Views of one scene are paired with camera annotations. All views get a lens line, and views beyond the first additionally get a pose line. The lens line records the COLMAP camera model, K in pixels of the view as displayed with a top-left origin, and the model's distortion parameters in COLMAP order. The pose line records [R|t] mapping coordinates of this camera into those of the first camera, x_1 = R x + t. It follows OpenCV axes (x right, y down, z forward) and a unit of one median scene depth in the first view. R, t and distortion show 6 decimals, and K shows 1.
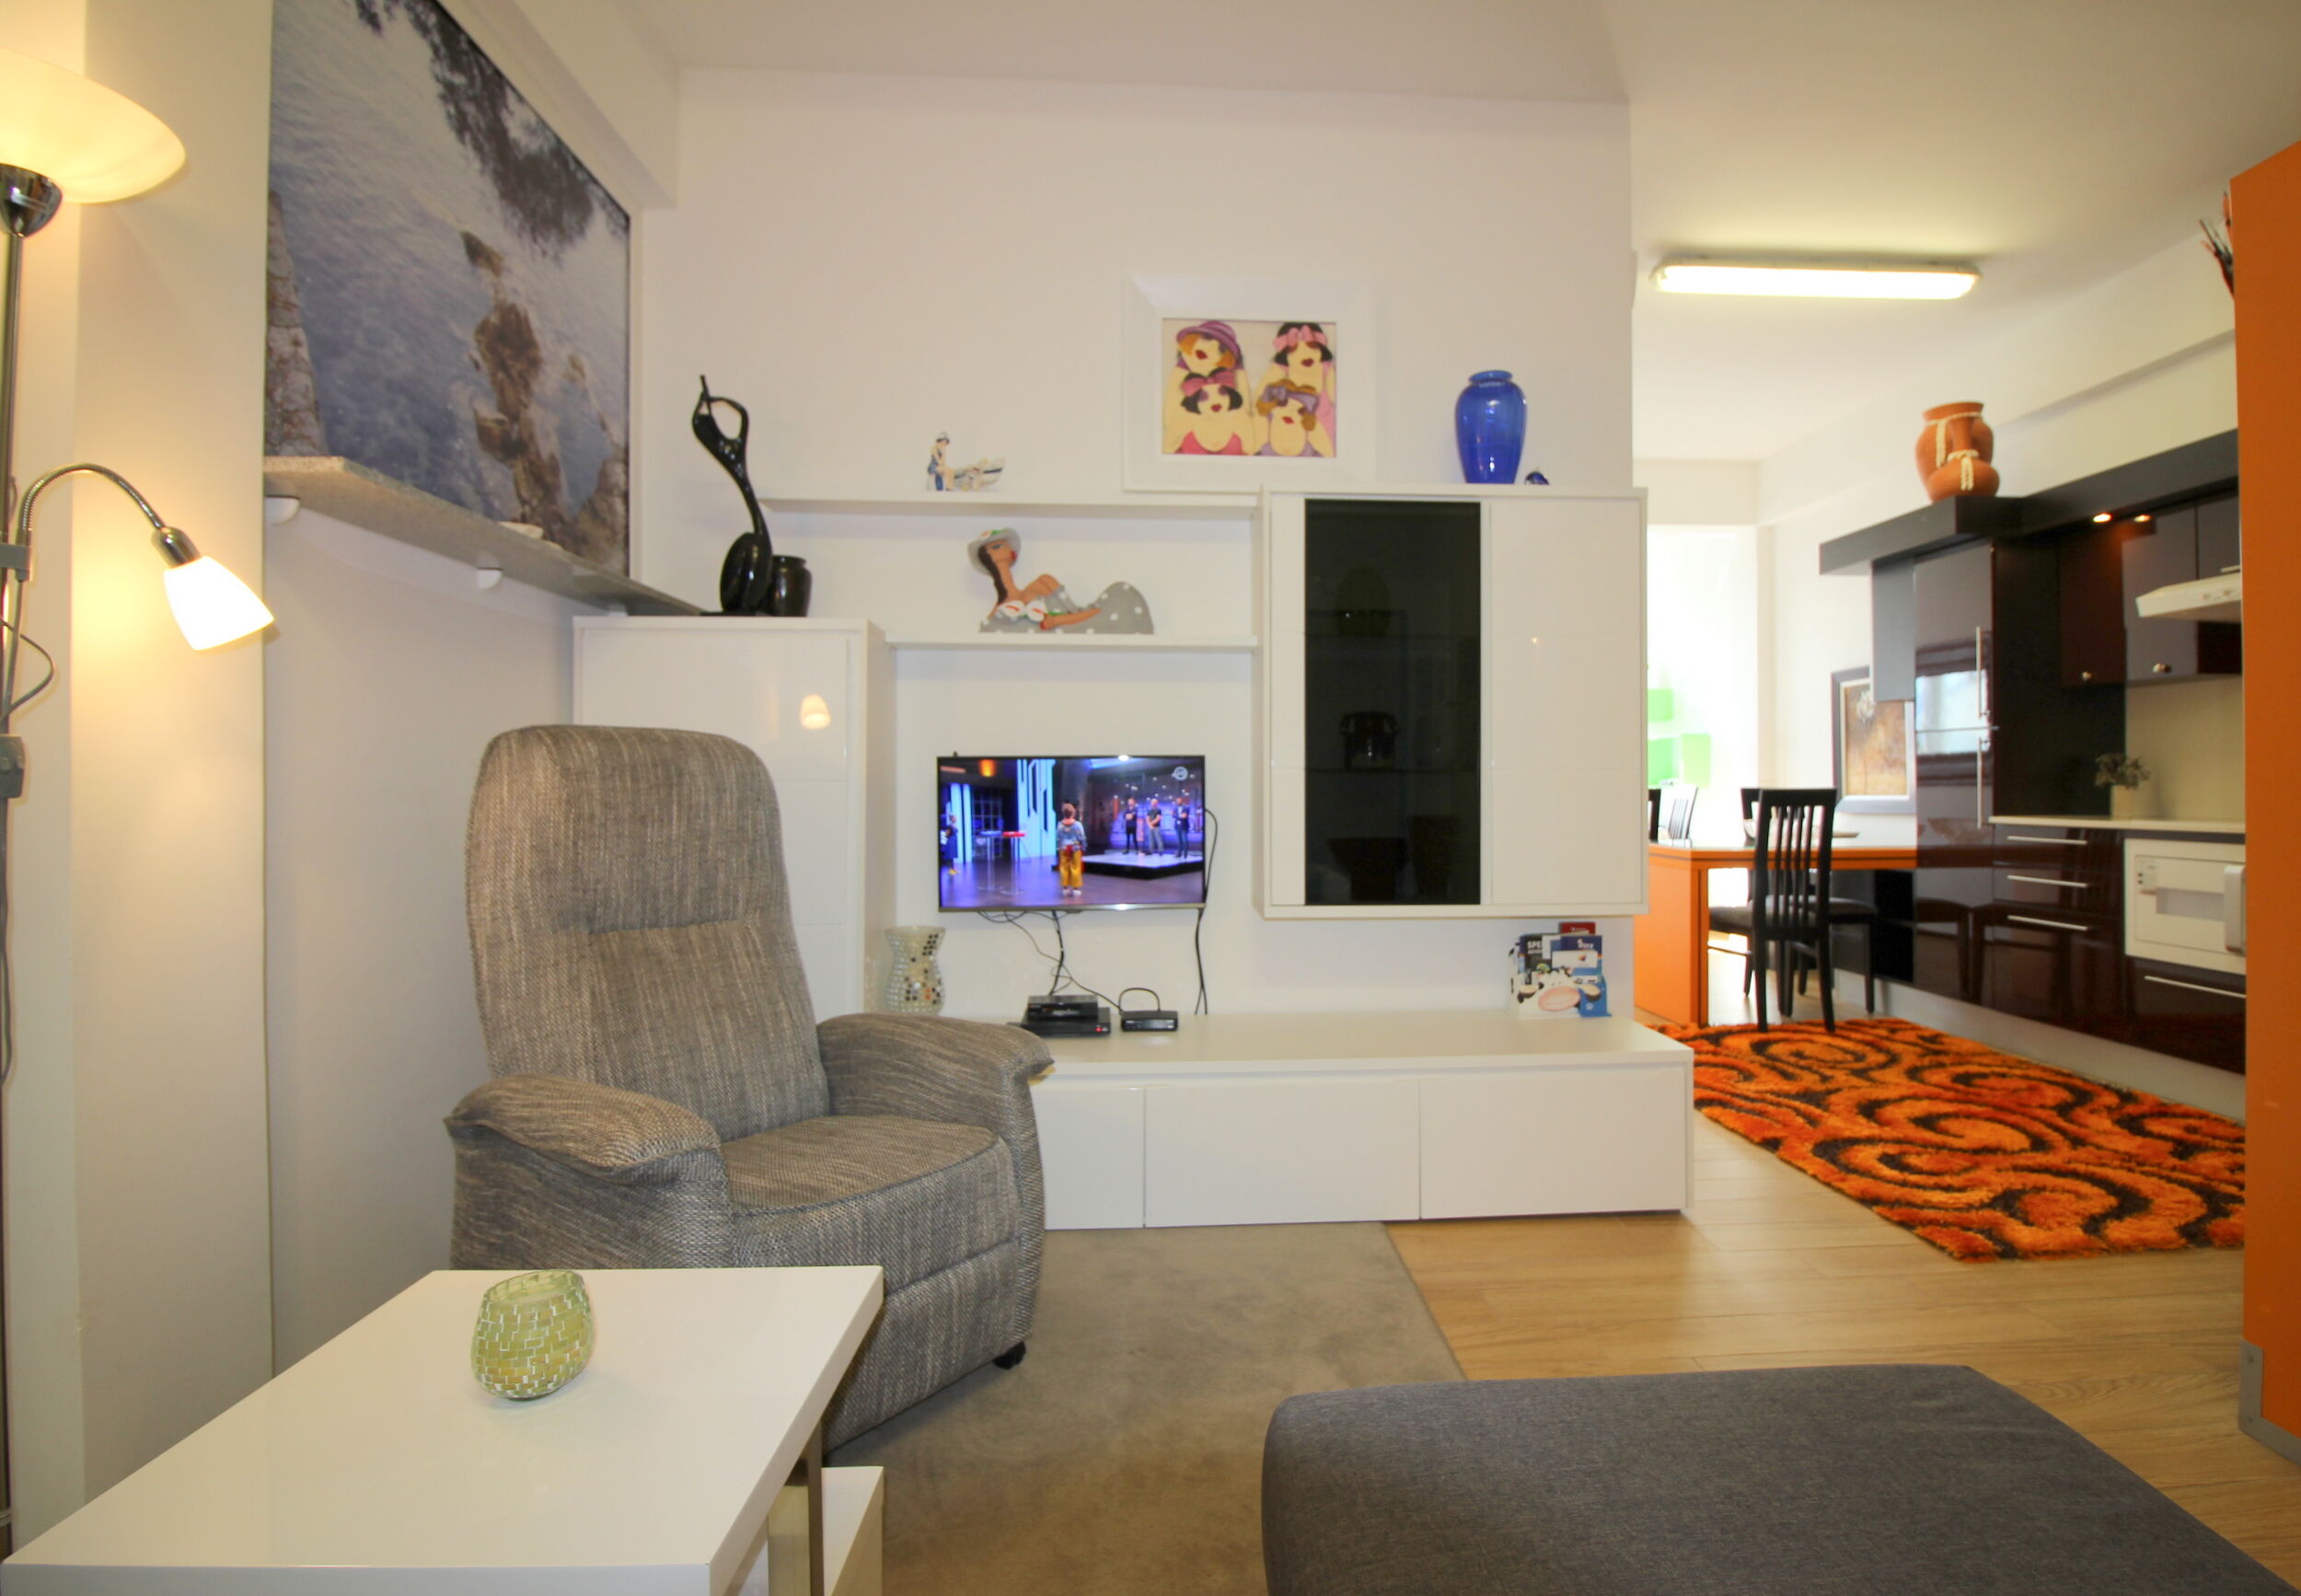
lens RADIAL K [[1152.6, 0, 1223.1], [0, 1152.6, 781.6], [0, 0, 1]] dist [-0.001504, -0.007479]
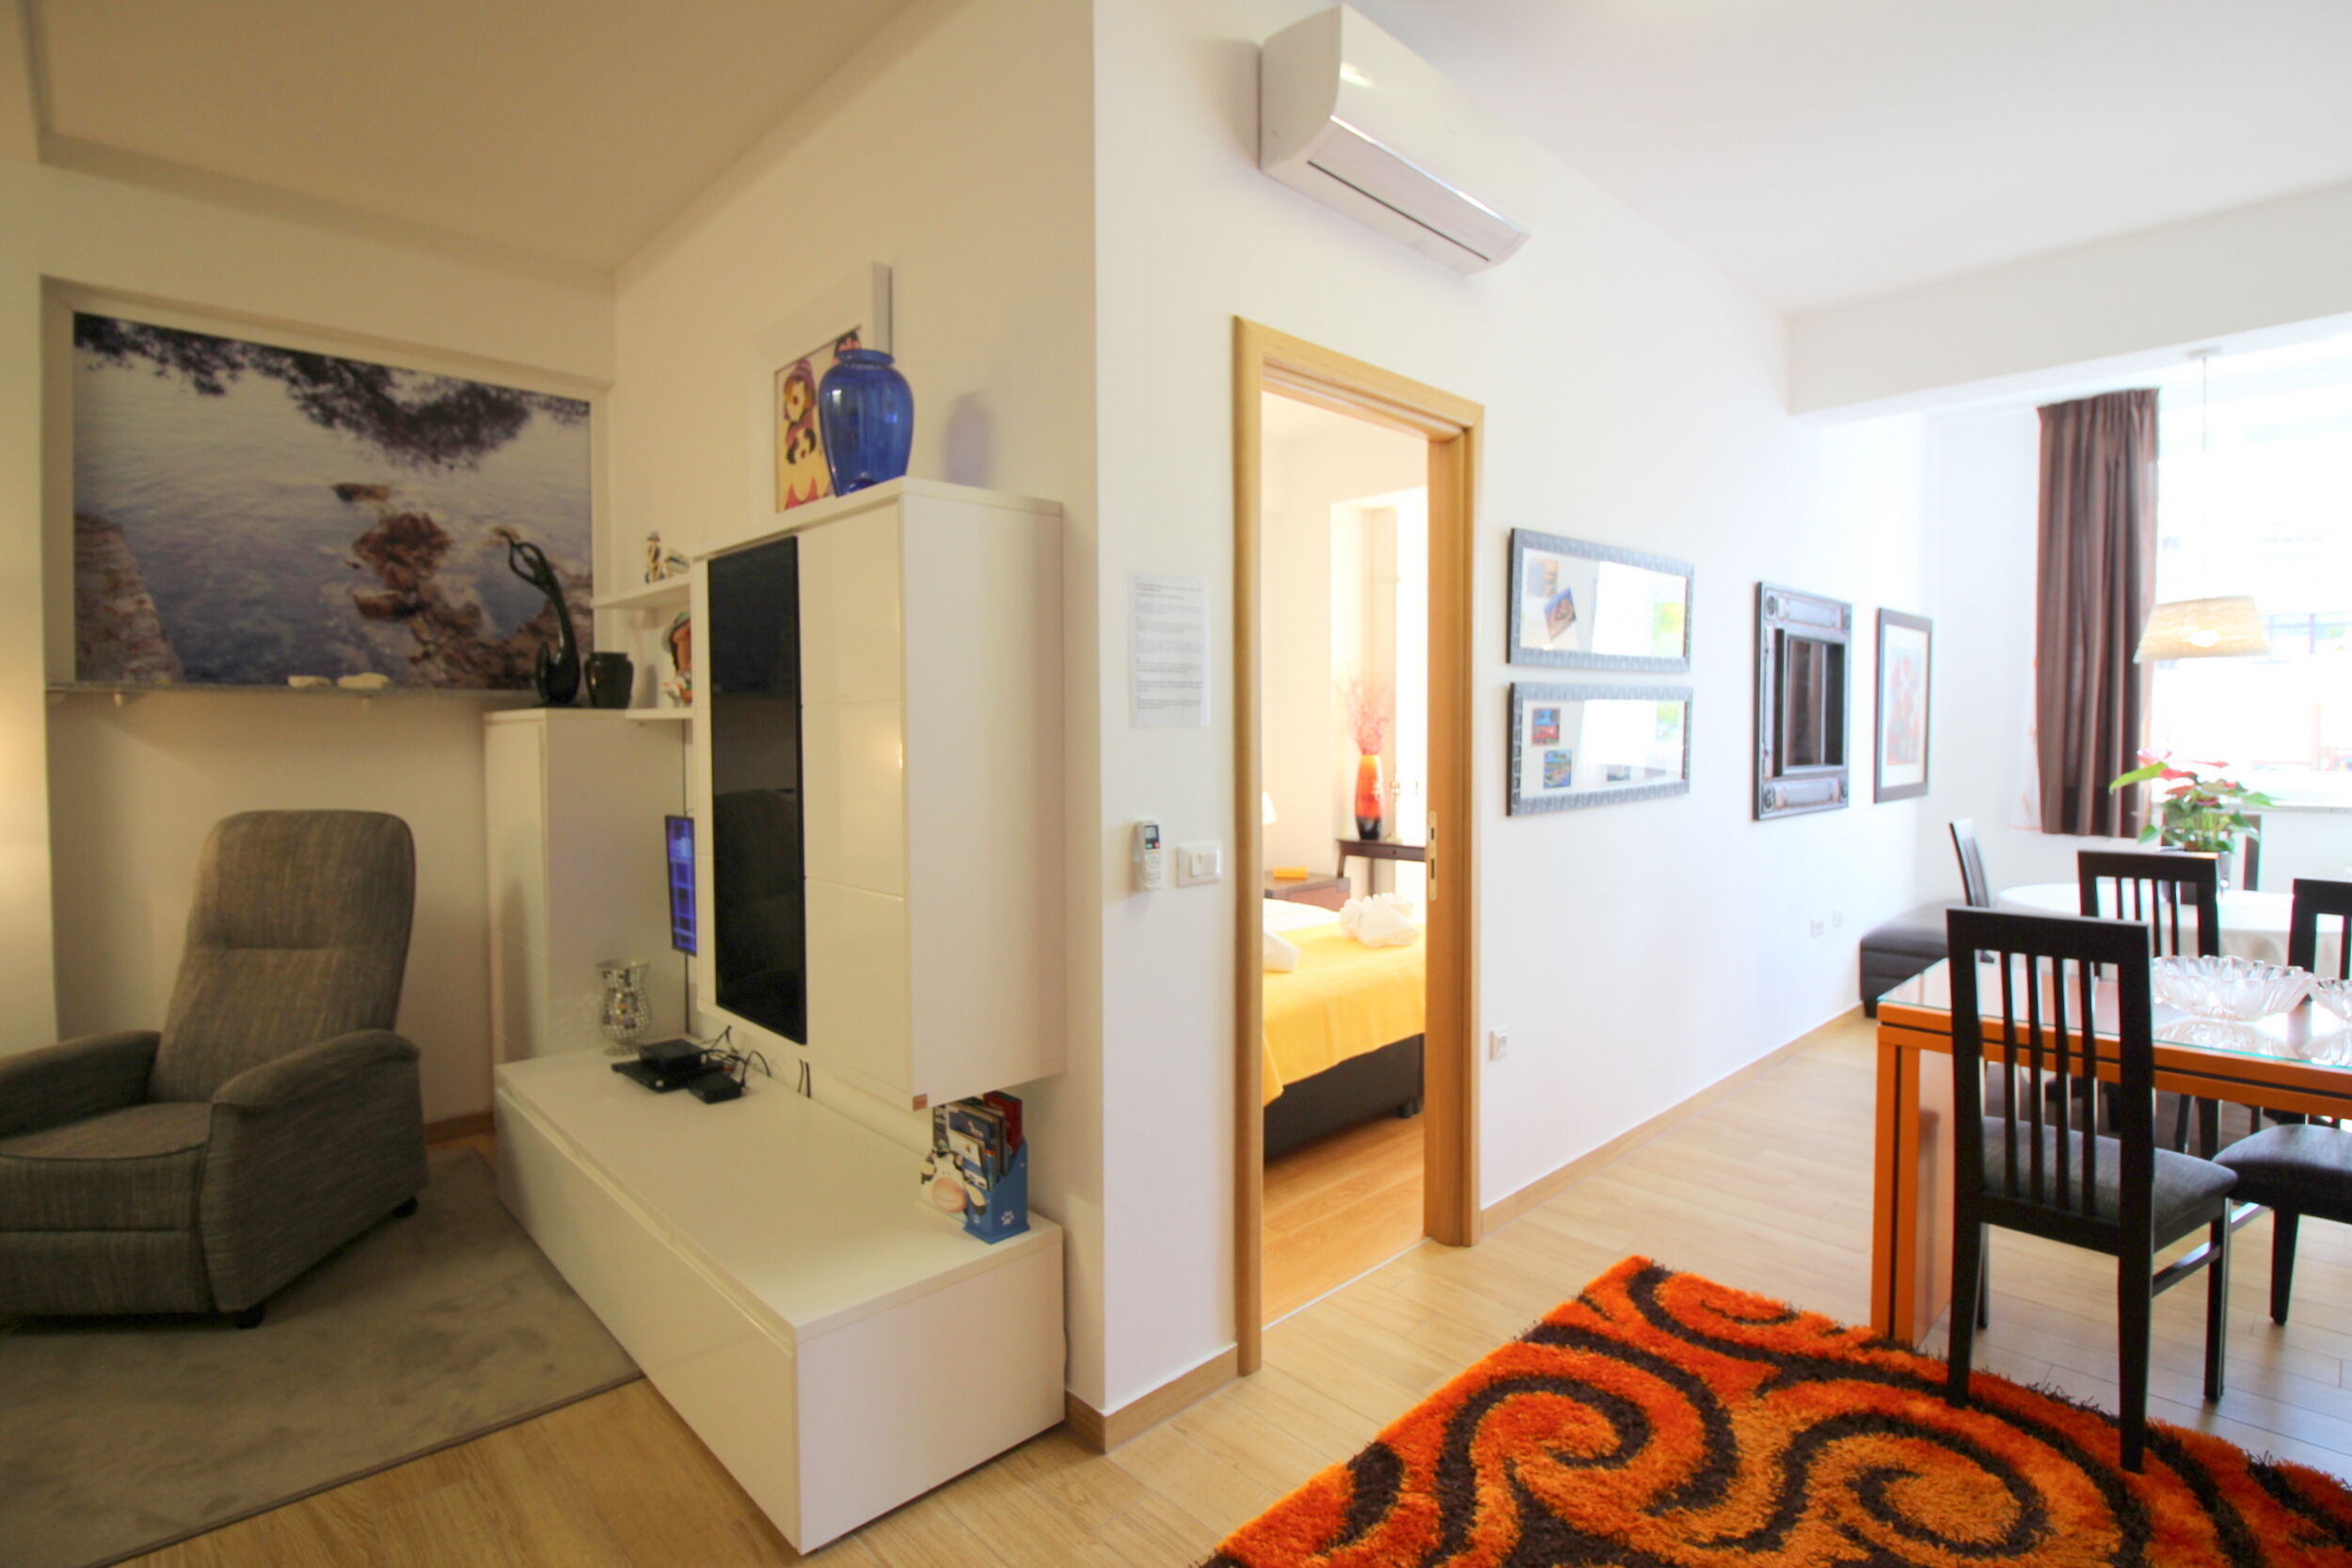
lens RADIAL K [[1137.5, 0, 1187.4], [0, 1137.5, 767.2], [0, 0, 1]] dist [-0.009208, -0.006843]
pose [[0.628707, 0.021593, -0.777343, 0.935725], [0.005853, 0.999455, 0.032497, -0.100842], [0.777621, -0.024981, 0.628237, 0.682352]]
